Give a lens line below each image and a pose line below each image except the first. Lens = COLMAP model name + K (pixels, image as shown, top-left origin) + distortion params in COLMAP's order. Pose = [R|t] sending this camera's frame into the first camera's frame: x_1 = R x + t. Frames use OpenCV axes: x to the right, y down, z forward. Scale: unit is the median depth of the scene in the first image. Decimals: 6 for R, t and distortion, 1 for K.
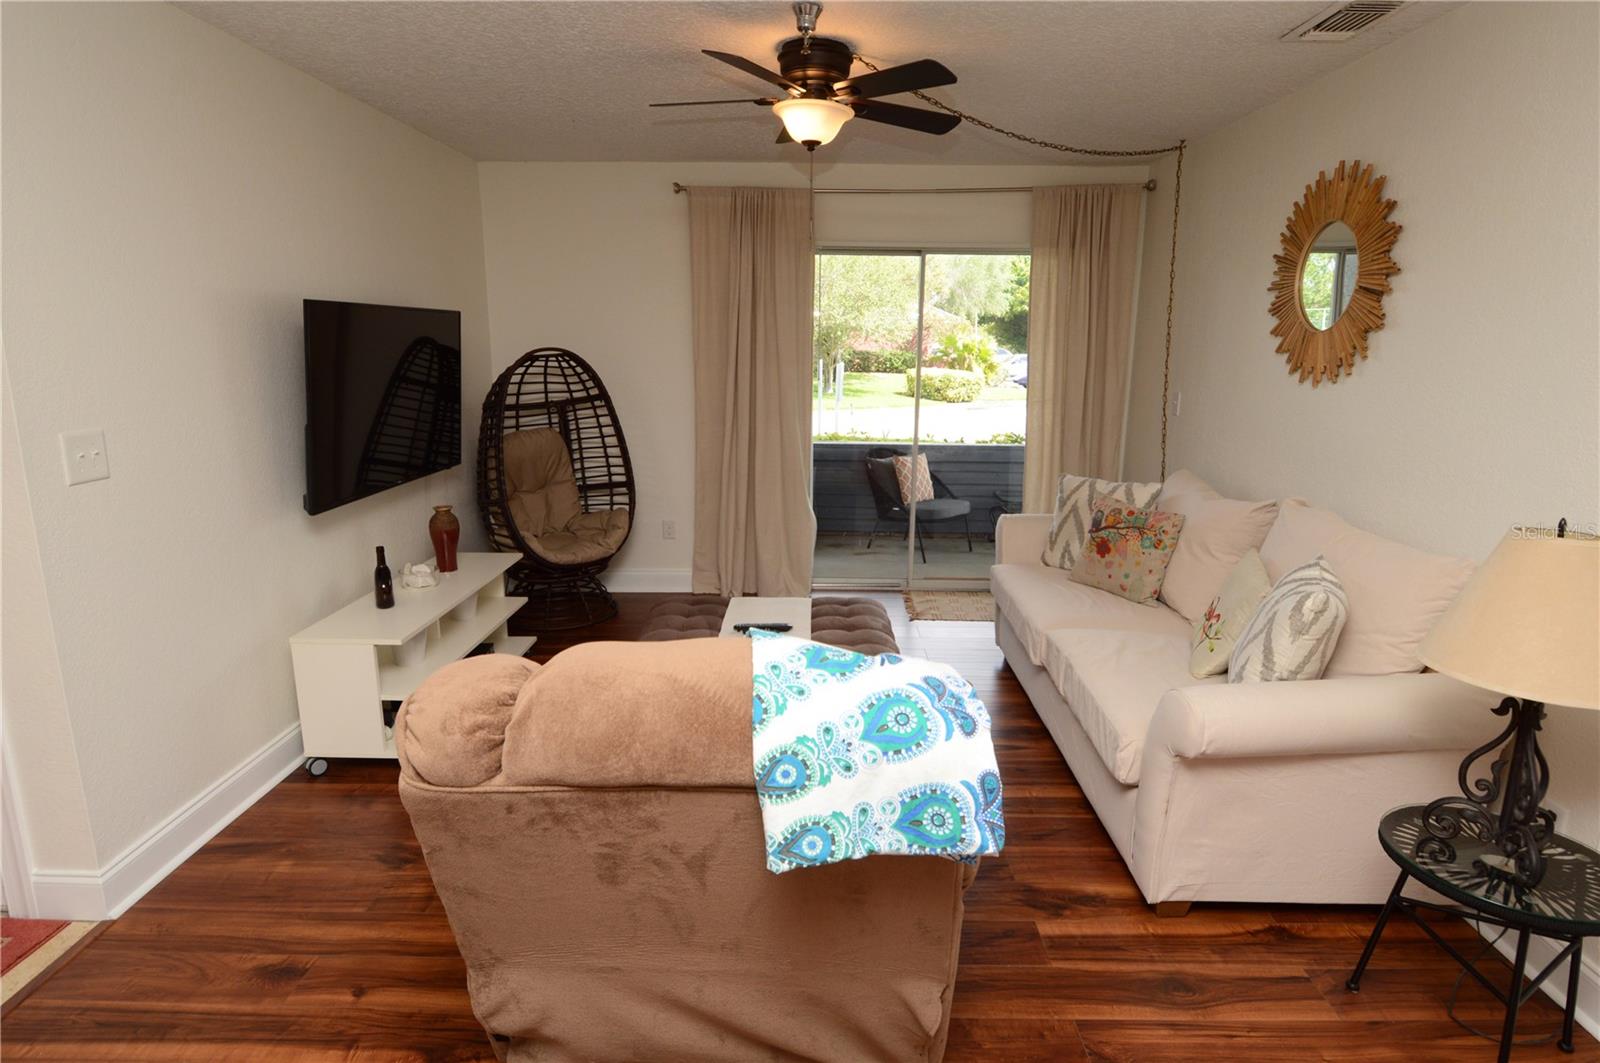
lens RADIAL K [[845.2, 0, 806.7], [0, 845.2, 525.6], [0, 0, 1]] dist [0.010064, -0.023098]
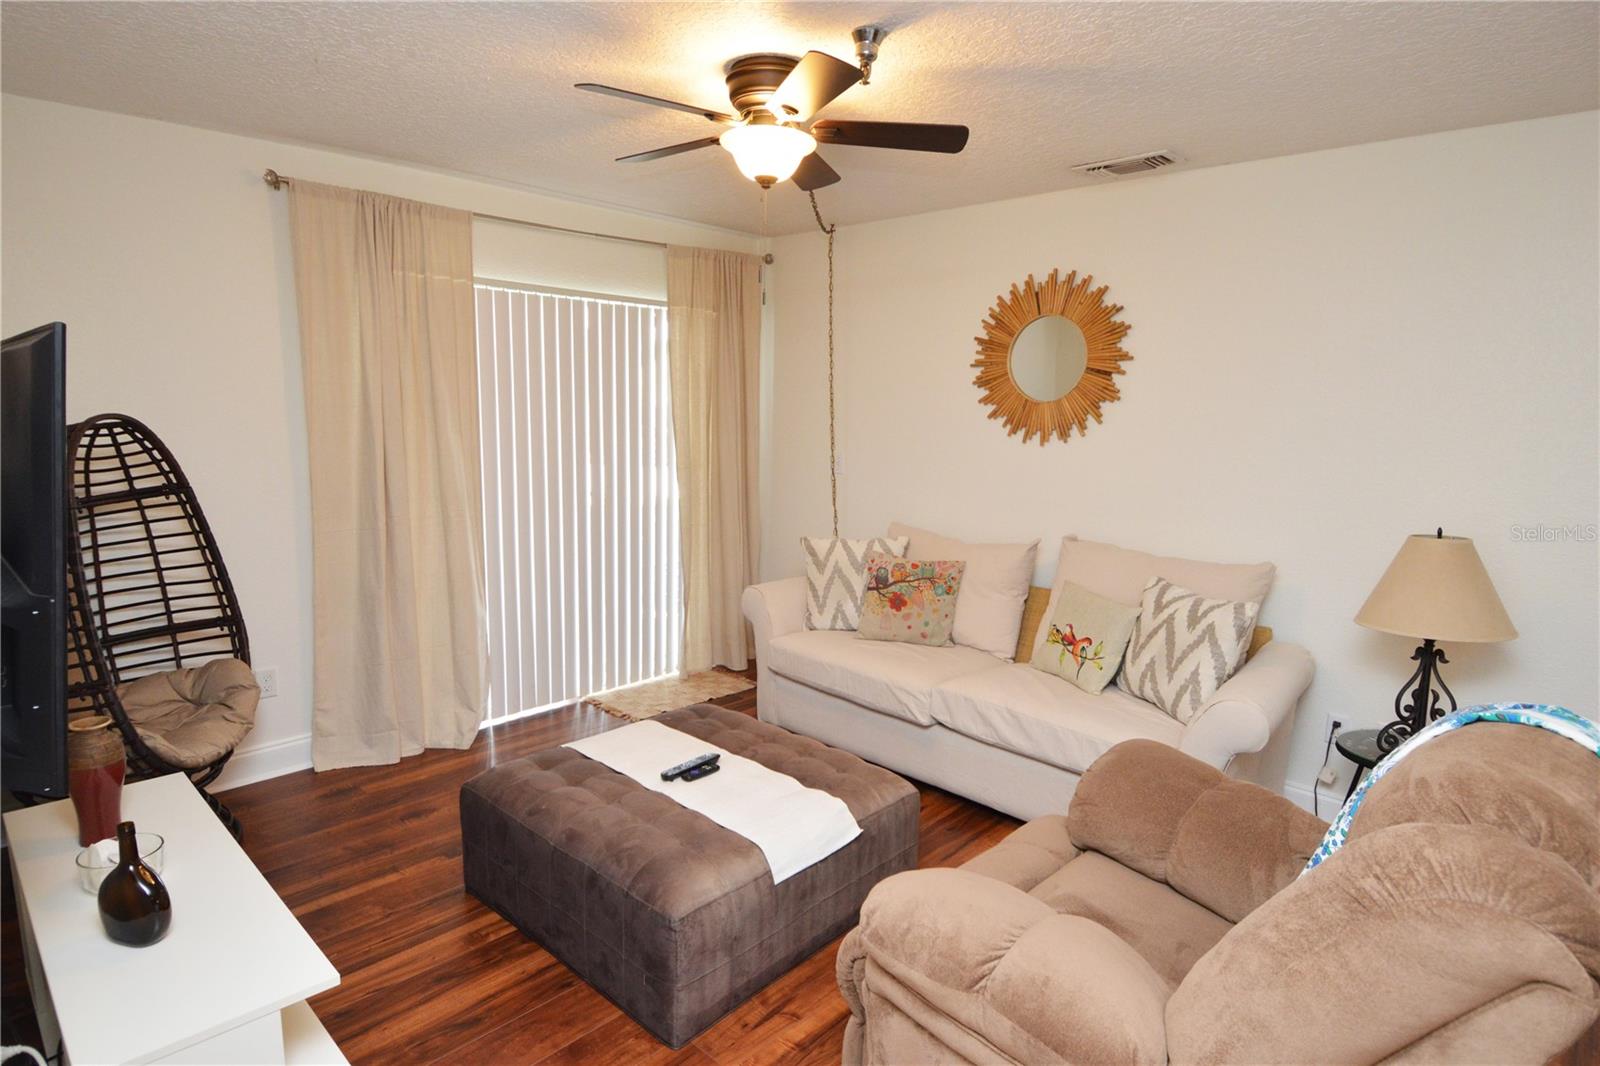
lens RADIAL K [[877.0, 0, 774.3], [0, 877.0, 548.5], [0, 0, 1]] dist [0.011488, -0.022851]
pose [[0.698248, -0.112037, 0.707034, -0.527864], [0.142111, 0.989713, 0.016485, -0.080080], [-0.701608, 0.088966, 0.706987, 0.327718]]
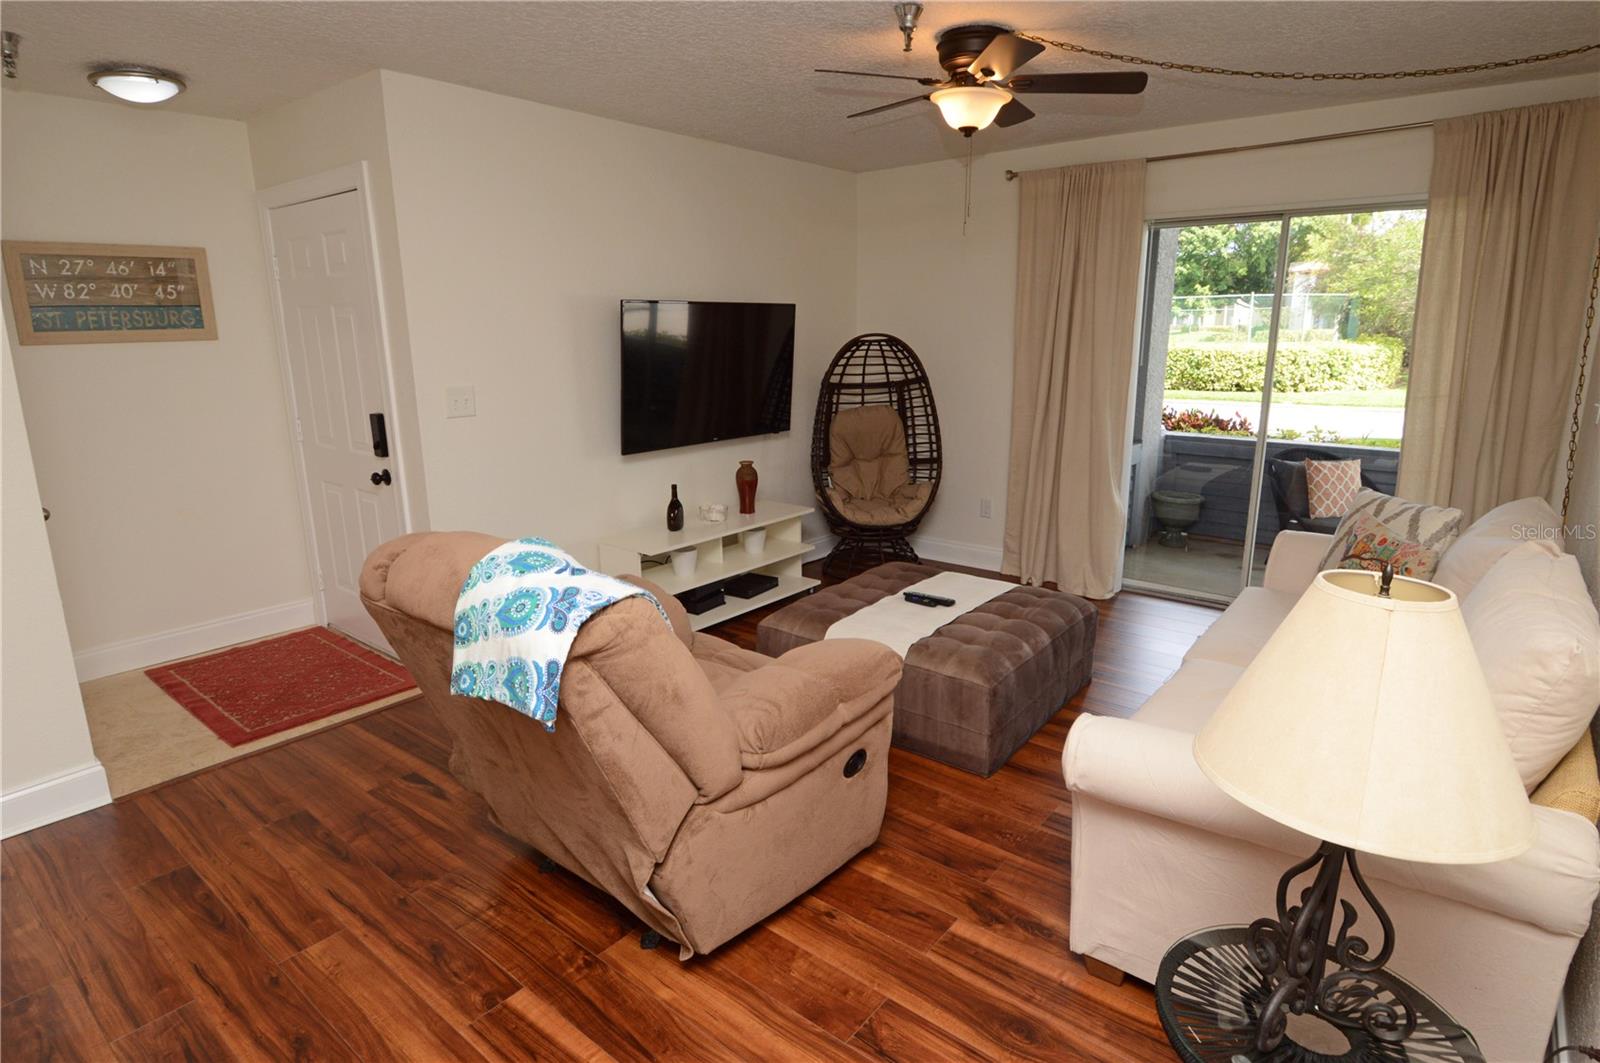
lens RADIAL K [[839.5, 0, 814.2], [0, 839.5, 526.2], [0, 0, 1]] dist [0.026502, -0.031089]
pose [[0.789894, 0.129150, -0.599489, 0.428859], [-0.119160, 0.991264, 0.056545, -0.010271], [0.601555, 0.026770, 0.798383, 0.071676]]
